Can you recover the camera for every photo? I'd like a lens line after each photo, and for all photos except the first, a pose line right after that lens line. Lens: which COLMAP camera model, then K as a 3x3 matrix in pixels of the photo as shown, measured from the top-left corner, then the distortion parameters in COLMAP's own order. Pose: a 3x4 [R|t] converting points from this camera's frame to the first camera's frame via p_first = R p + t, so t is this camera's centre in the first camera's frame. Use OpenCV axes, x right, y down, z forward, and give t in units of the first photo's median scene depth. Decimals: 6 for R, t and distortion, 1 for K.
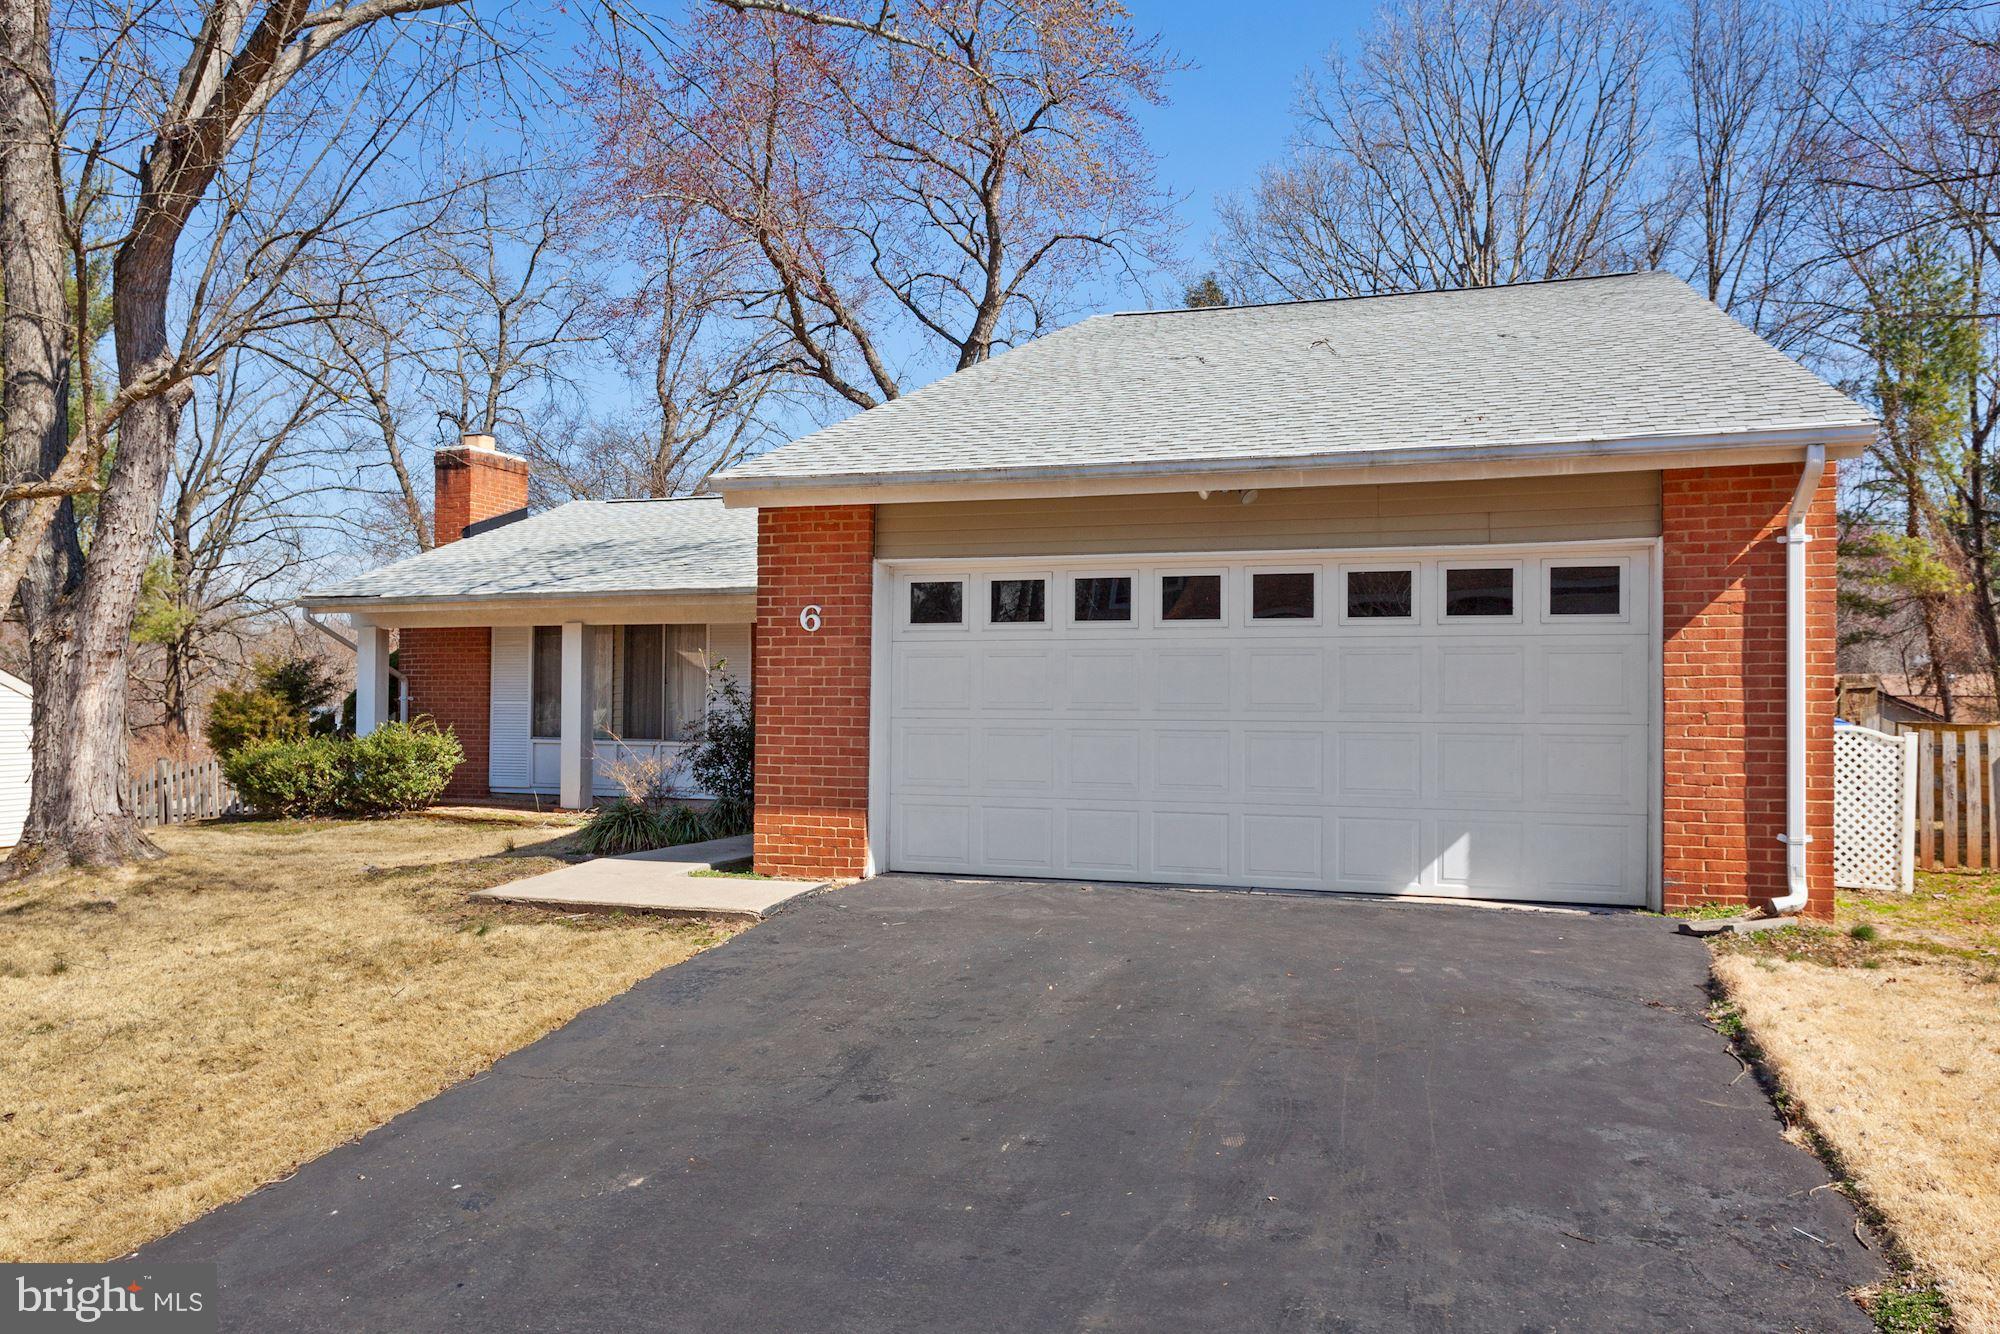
lens RADIAL K [[1472.5, 0, 918.5], [0, 1472.5, 715.0], [0, 0, 1]] dist [-0.023315, 0.008391]
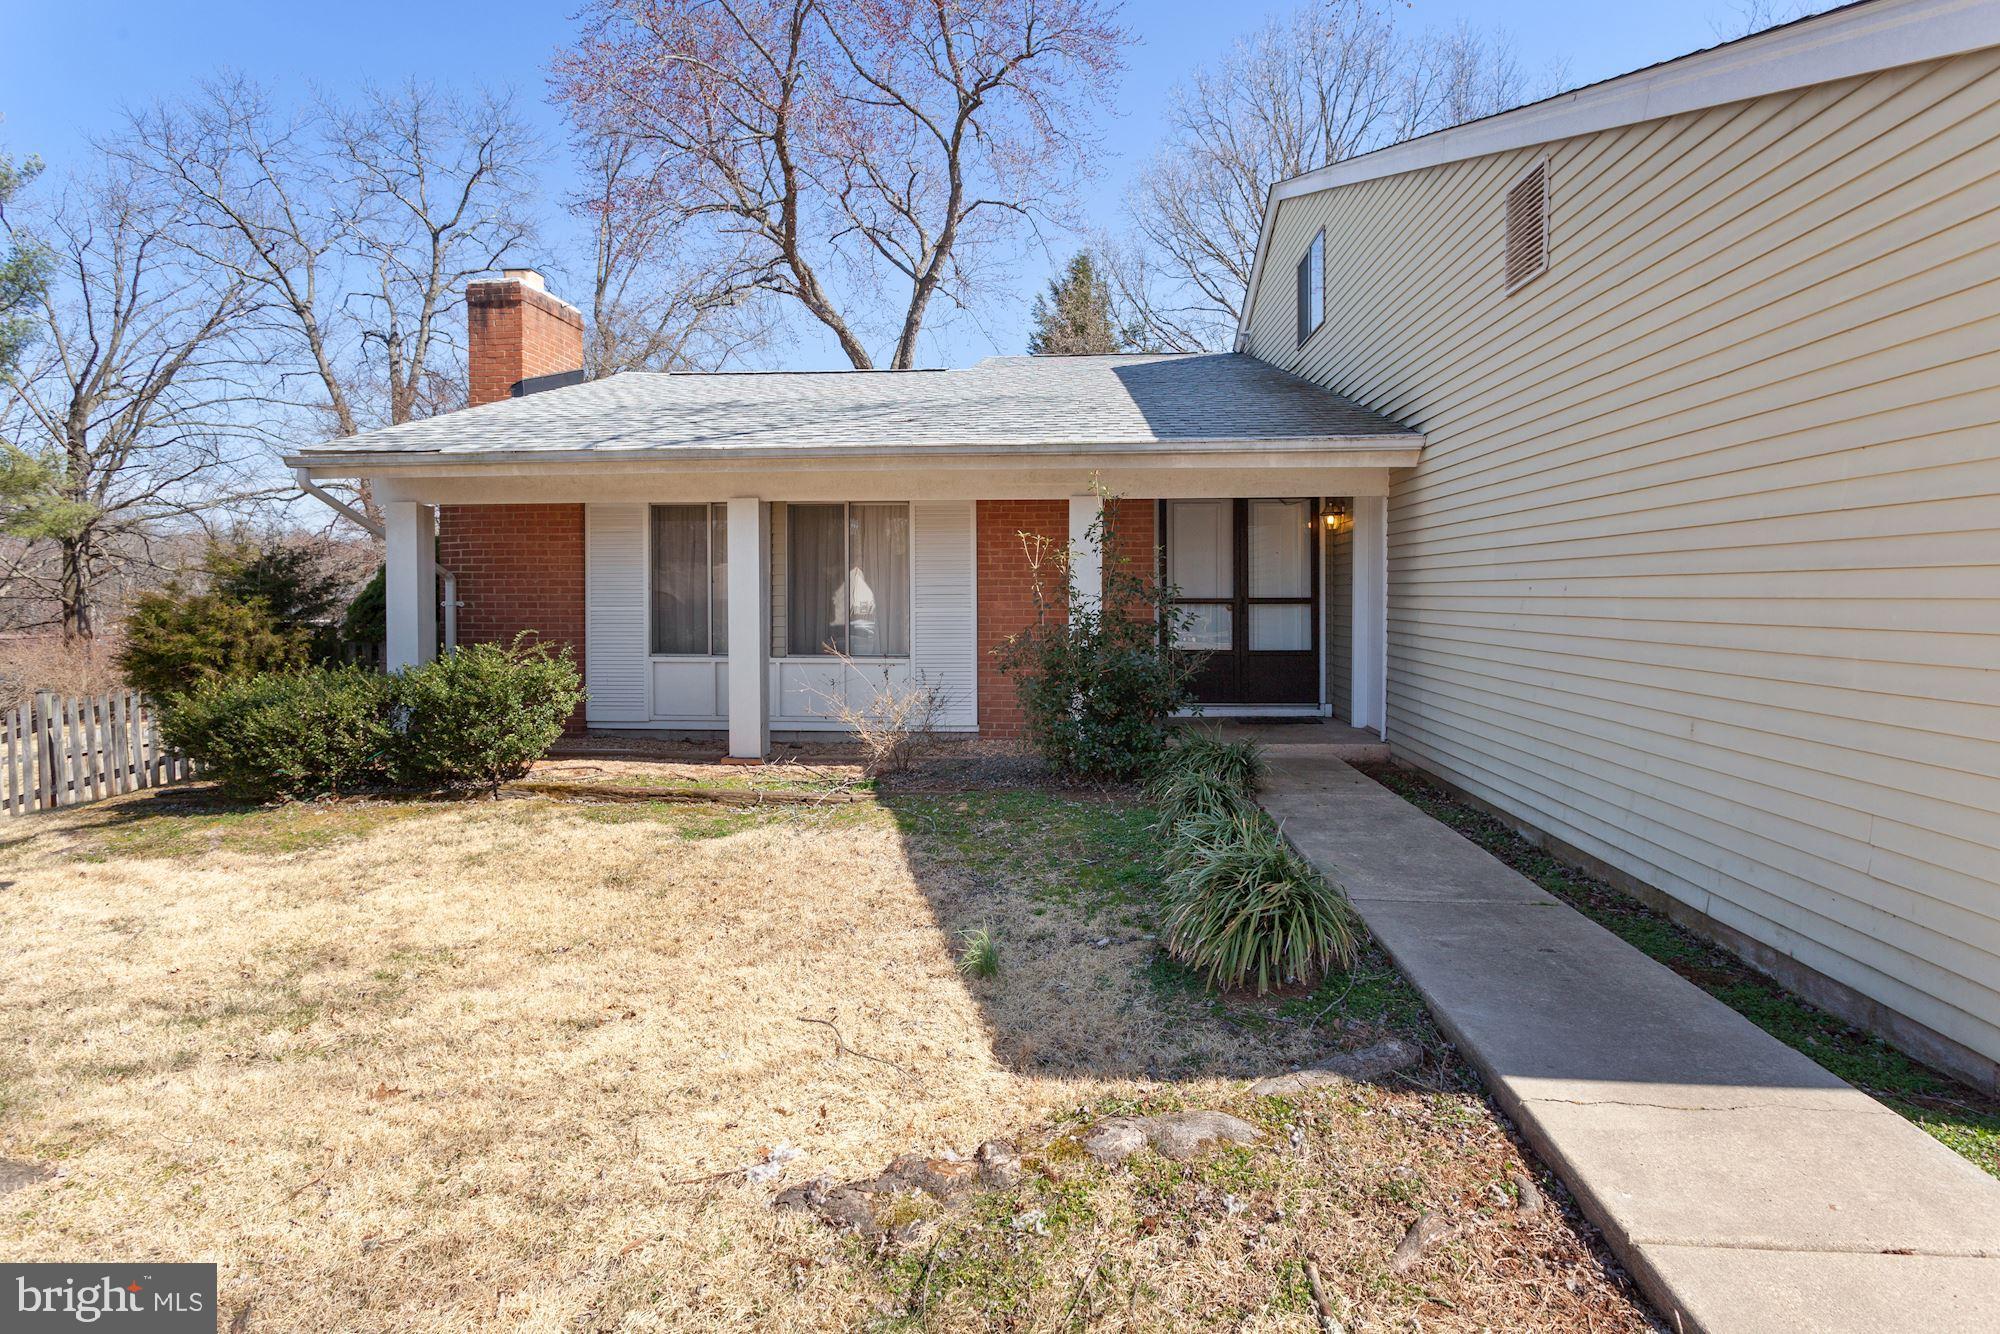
lens RADIAL K [[980.1, 0, 1018.2], [0, 980.1, 624.9], [0, 0, 1]] dist [-0.026251, 0.010478]
pose [[0.954644, -0.016736, 0.297278, -0.255180], [0.008847, 0.999573, 0.027862, -0.013469], [-0.297617, -0.023968, 0.954384, 0.517072]]
